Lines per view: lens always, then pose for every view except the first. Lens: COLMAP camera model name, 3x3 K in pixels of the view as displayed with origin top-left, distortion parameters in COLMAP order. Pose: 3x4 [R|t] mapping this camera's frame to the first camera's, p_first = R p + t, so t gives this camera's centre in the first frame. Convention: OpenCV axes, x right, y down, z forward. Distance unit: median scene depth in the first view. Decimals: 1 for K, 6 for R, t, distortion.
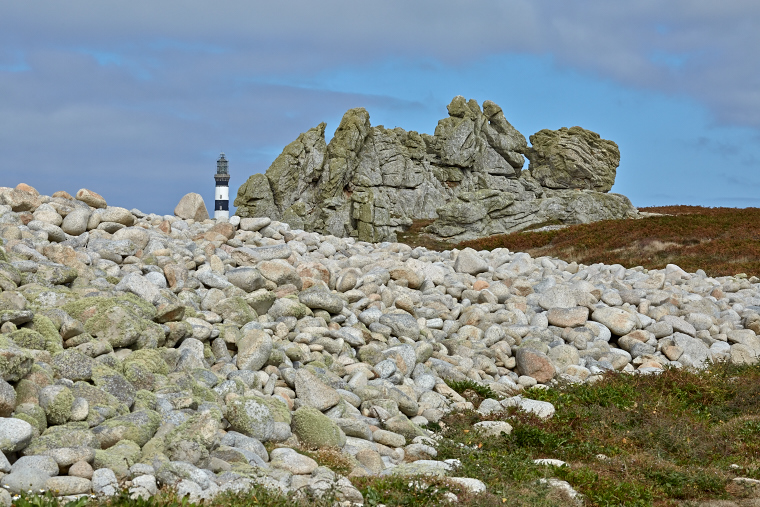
lens RADIAL K [[1971.0, 0, 380.0], [0, 1971.0, 253.4], [0, 0, 1]] dist [0.055653, 0.000000]
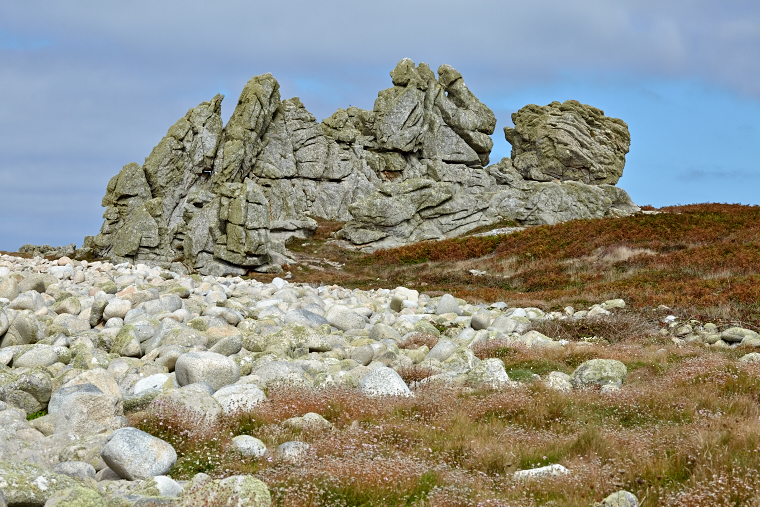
lens RADIAL K [[1971.0, 0, 380.0], [0, 1971.0, 253.8], [0, 0, 1]] dist [0.055653, 0.000000]
pose [[0.997357, -0.004938, -0.072487, 0.087155], [0.004309, 0.999952, -0.008832, 0.001451], [0.072527, 0.008497, 0.997330, 0.254178]]
